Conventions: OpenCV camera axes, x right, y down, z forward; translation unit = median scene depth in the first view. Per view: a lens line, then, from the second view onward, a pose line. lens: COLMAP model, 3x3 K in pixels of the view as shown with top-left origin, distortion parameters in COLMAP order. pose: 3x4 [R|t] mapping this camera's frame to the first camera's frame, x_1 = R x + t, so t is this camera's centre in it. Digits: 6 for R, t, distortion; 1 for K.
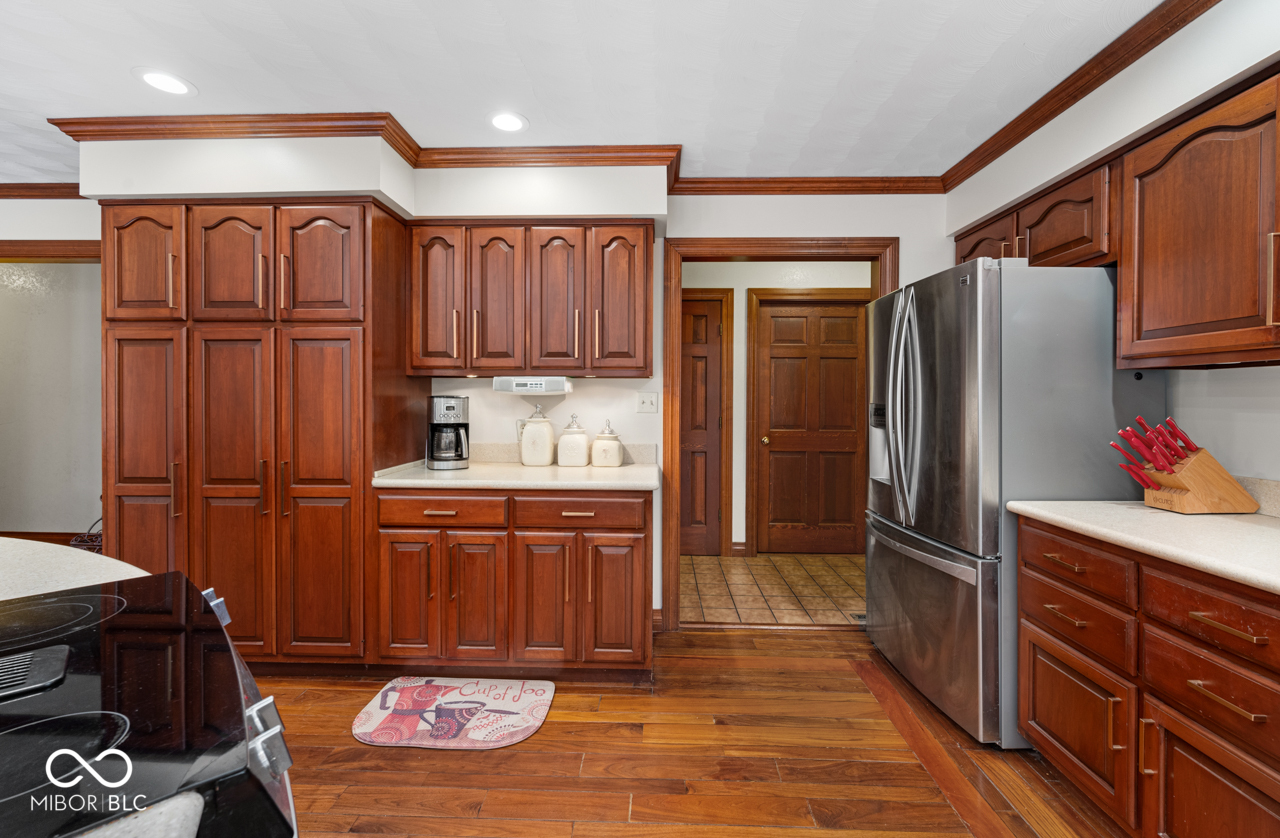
lens RADIAL K [[525.1, 0, 641.0], [0, 525.1, 400.4], [0, 0, 1]] dist [-0.003543, -0.000075]
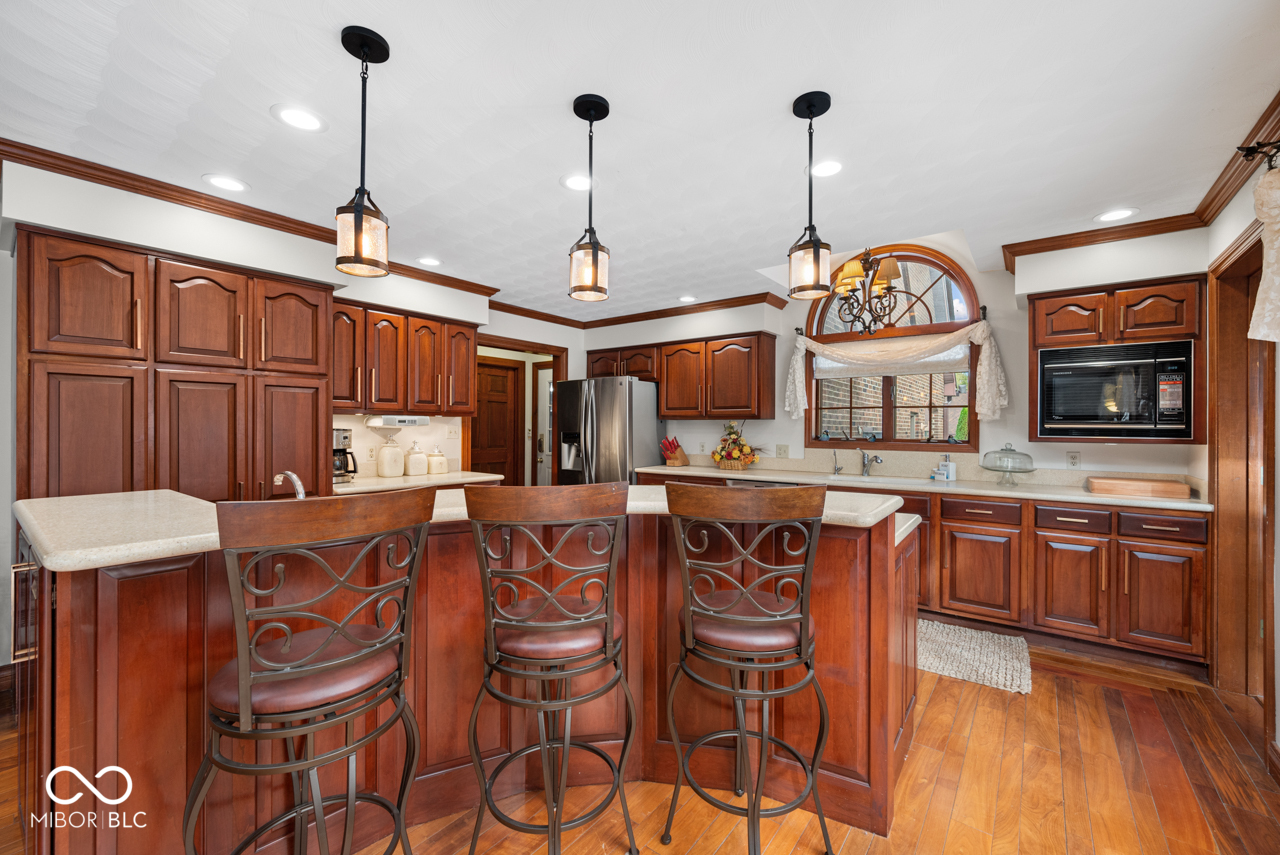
lens RADIAL K [[520.1, 0, 639.5], [0, 520.1, 427.5], [0, 0, 1]] dist [-0.004197, -0.000349]
pose [[0.589812, -0.001935, 0.807539, -1.033694], [-0.000659, 0.999996, 0.002877, -0.016961], [-0.807541, -0.002229, 0.589808, -0.421663]]
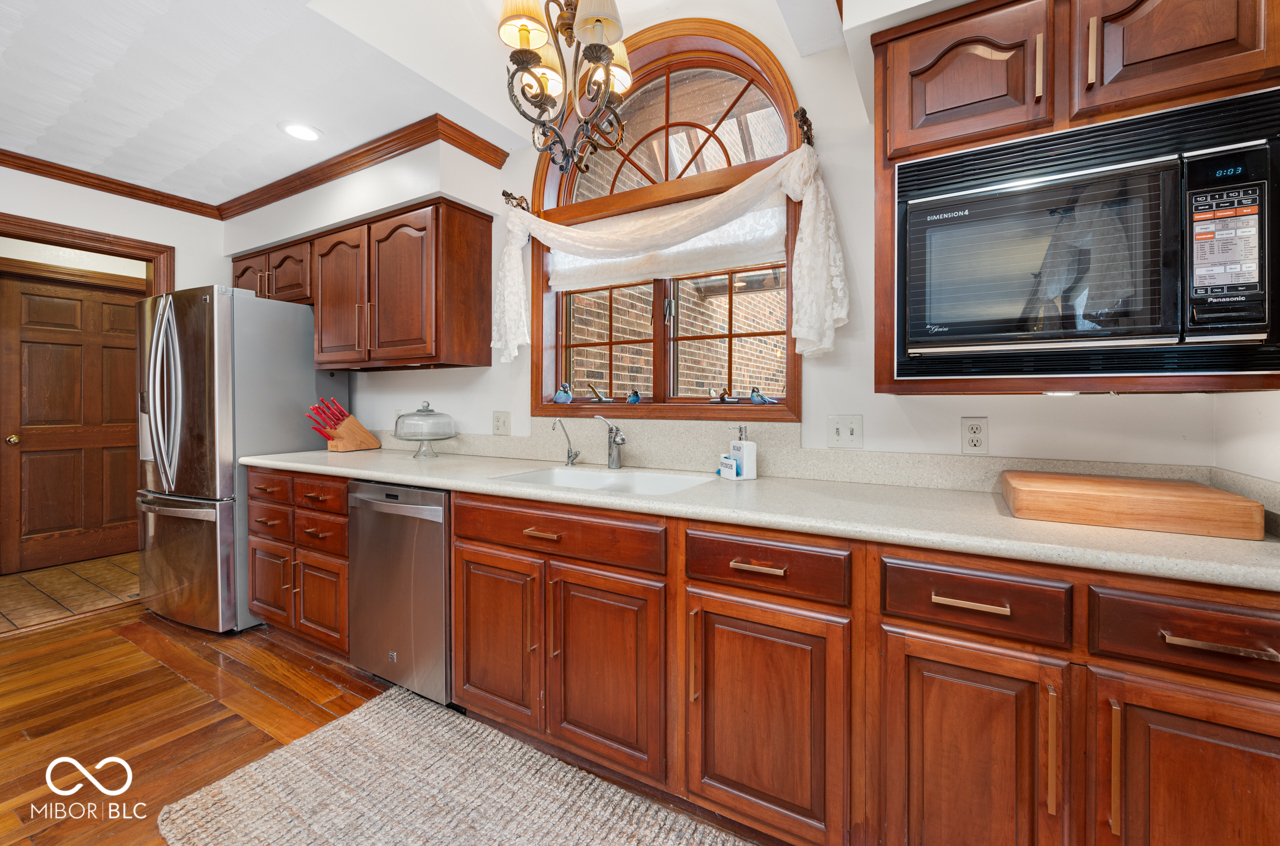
lens RADIAL K [[523.9, 0, 649.3], [0, 523.9, 403.3], [0, 0, 1]] dist [-0.002942, -0.000020]
pose [[0.476265, -0.006086, 0.879281, -0.019900], [0.002918, 0.999981, 0.005340, 0.028229], [-0.879297, 0.000022, 0.476274, -0.493146]]
